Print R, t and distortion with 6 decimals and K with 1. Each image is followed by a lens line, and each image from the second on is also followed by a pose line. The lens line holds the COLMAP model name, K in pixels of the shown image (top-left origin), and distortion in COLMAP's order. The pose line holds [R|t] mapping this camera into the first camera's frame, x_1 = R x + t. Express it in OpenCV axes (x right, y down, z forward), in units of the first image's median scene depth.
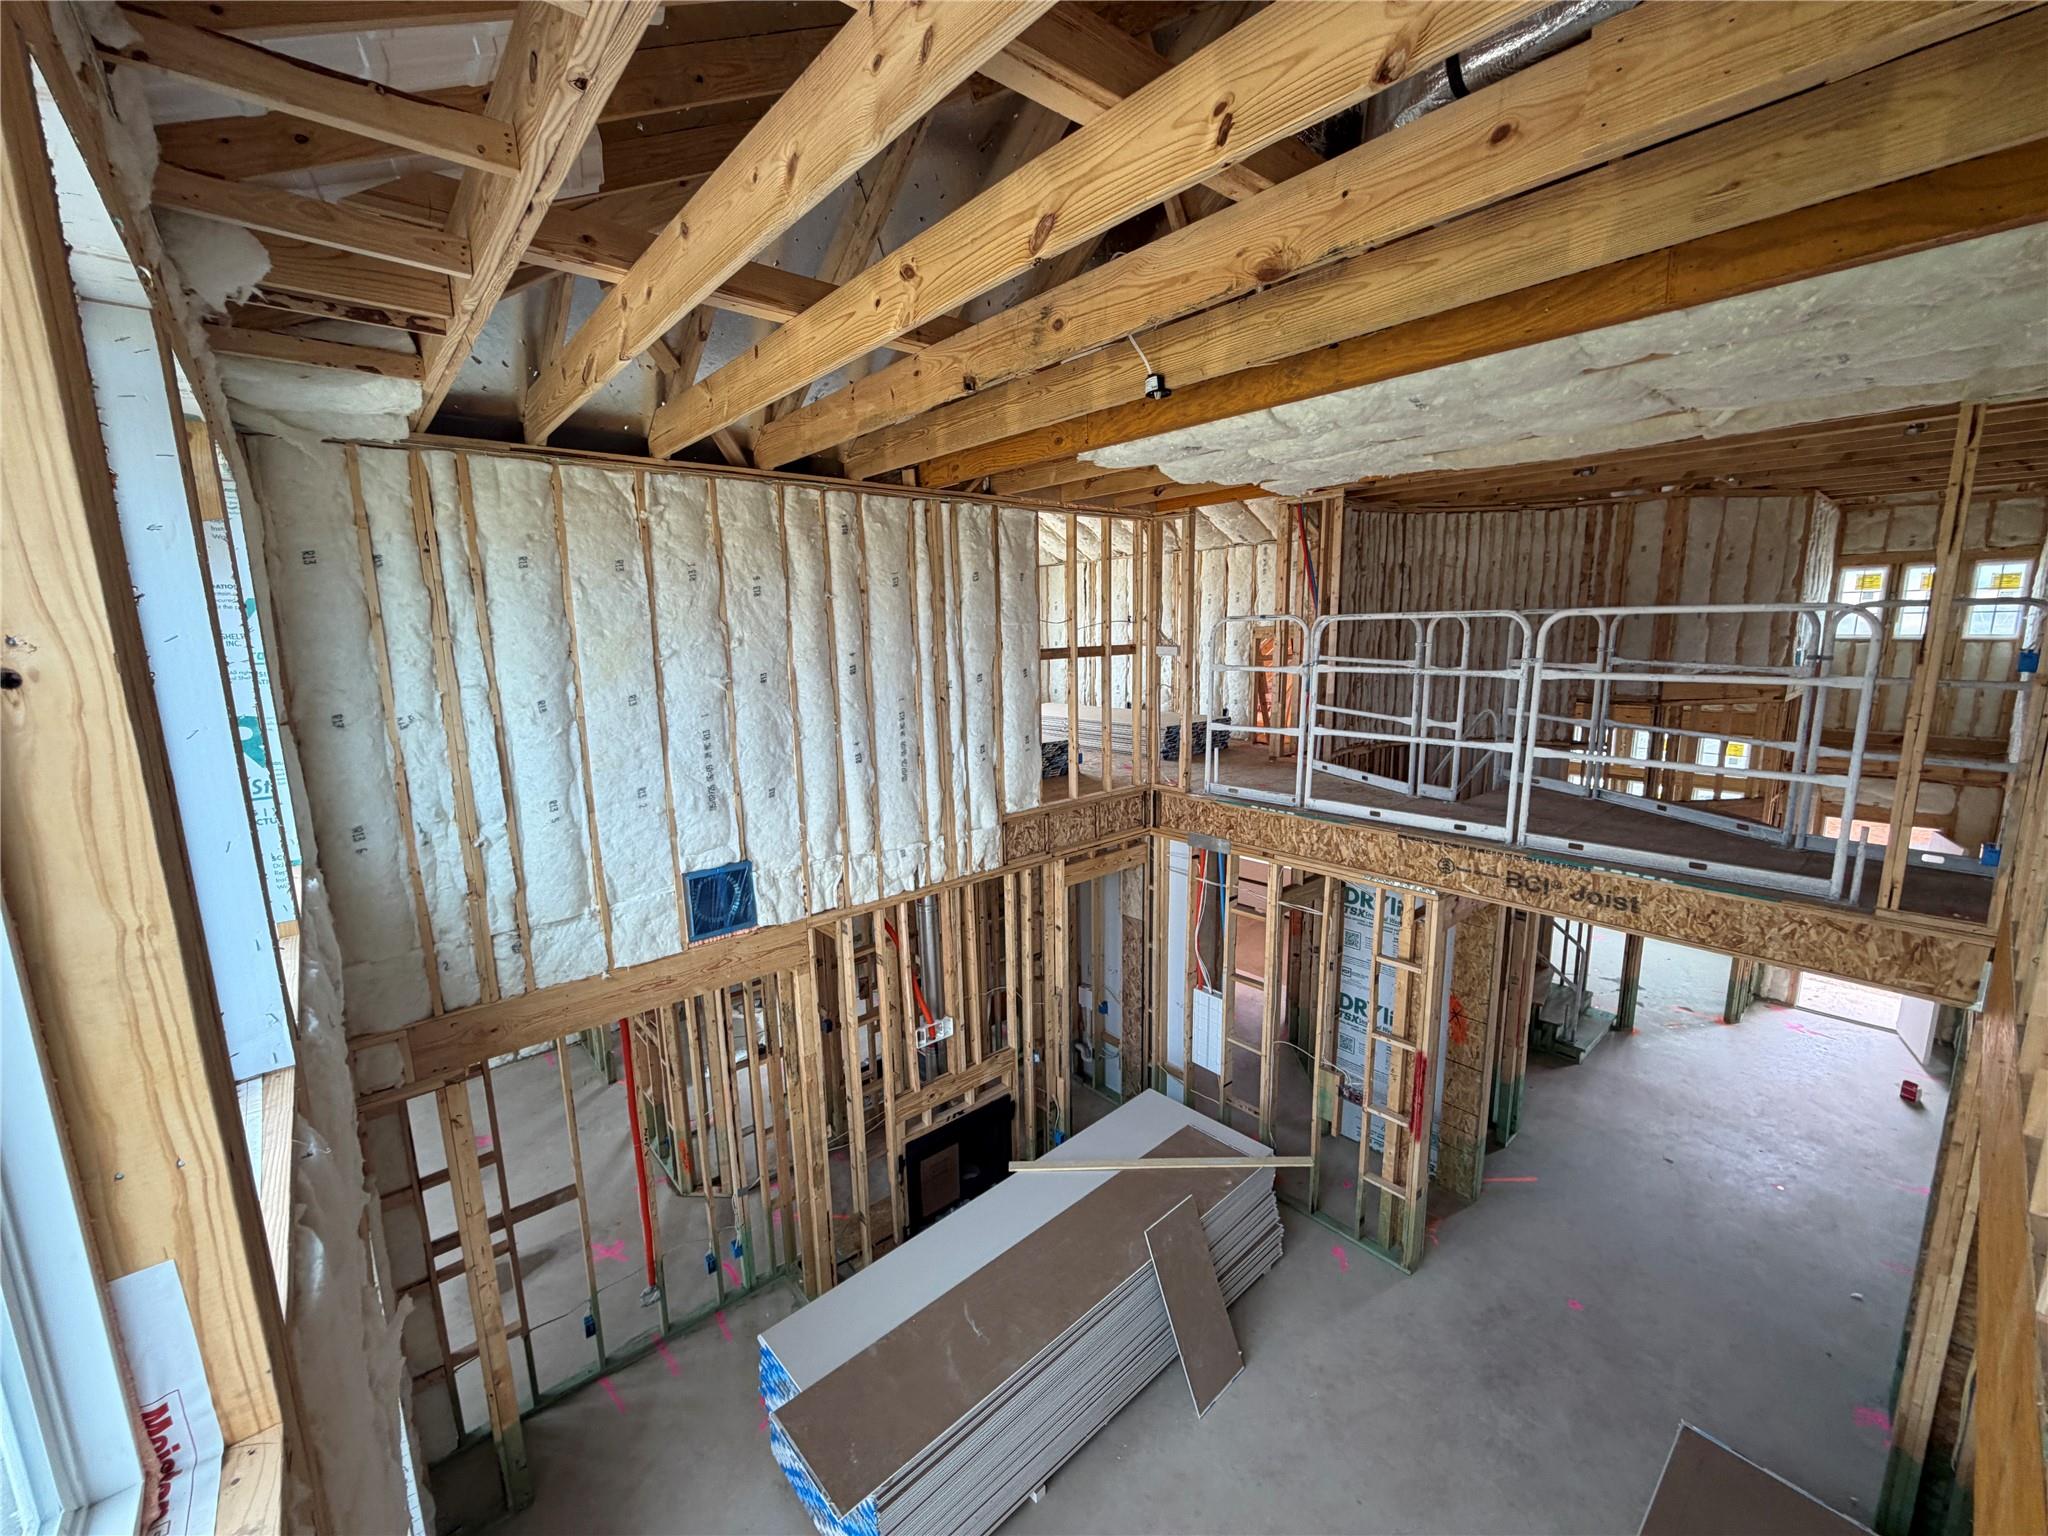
lens RADIAL K [[816.2, 0, 1024.3], [0, 816.2, 763.1], [0, 0, 1]] dist [0.001626, -0.000840]
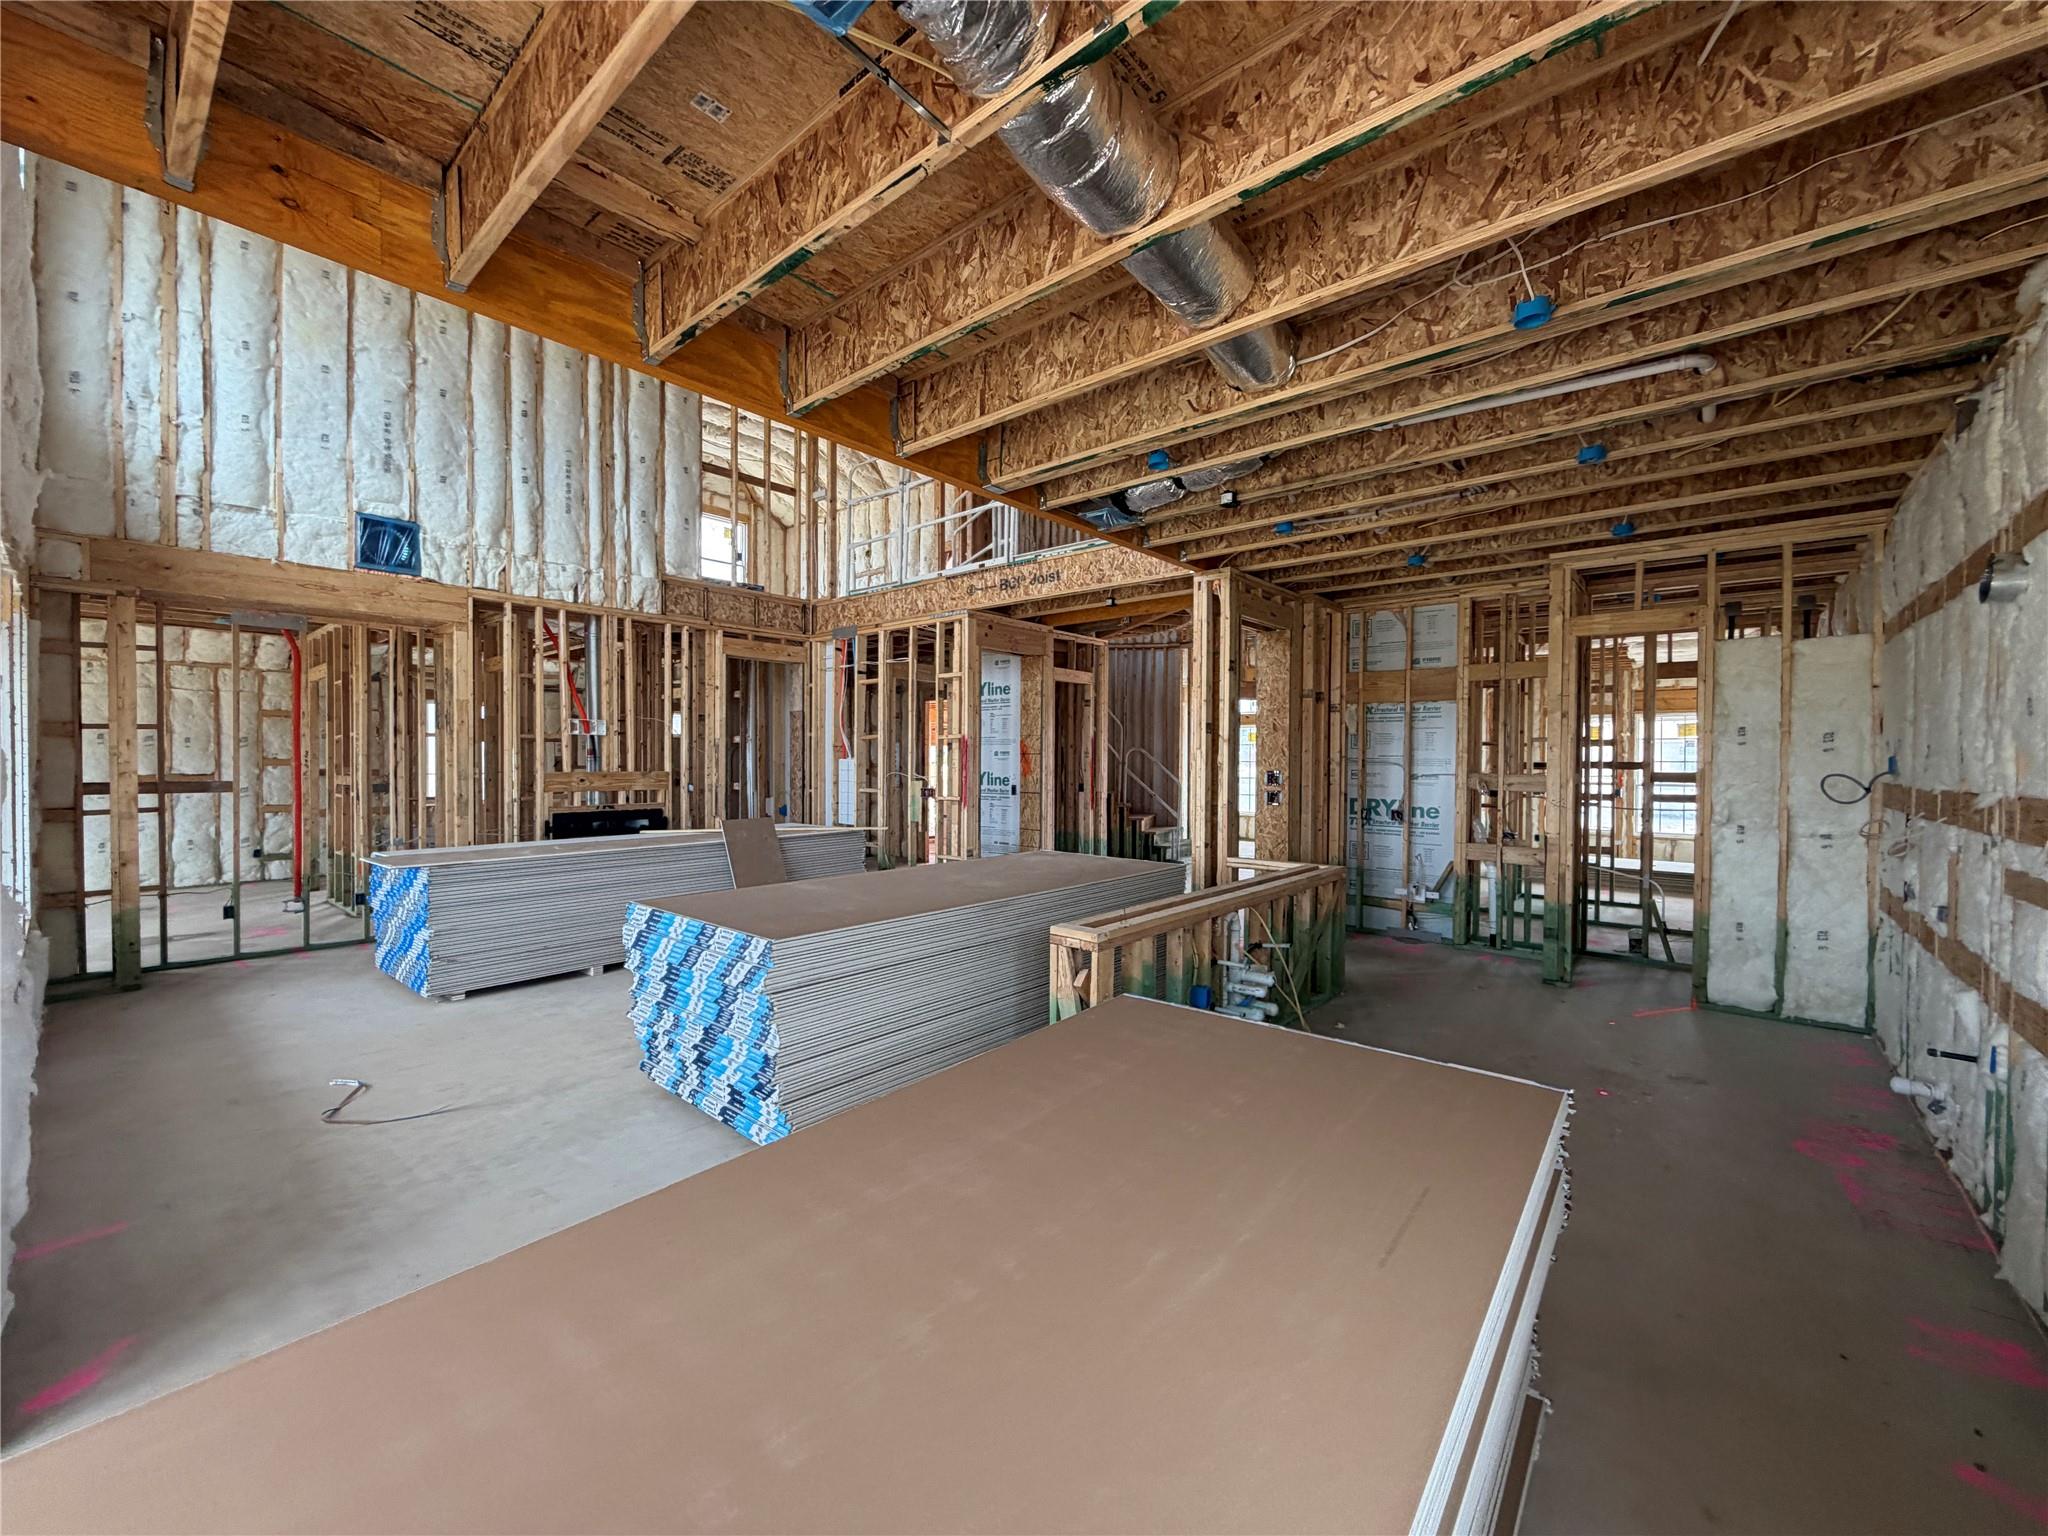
lens RADIAL K [[816.2, 0, 1024.8], [0, 816.2, 762.3], [0, 0, 1]] dist [0.001626, -0.000840]
pose [[0.987554, 0.020855, 0.155893, 0.374252], [0.005671, 0.985804, -0.167802, 0.627614], [-0.157179, 0.166598, 0.973417, -0.322555]]
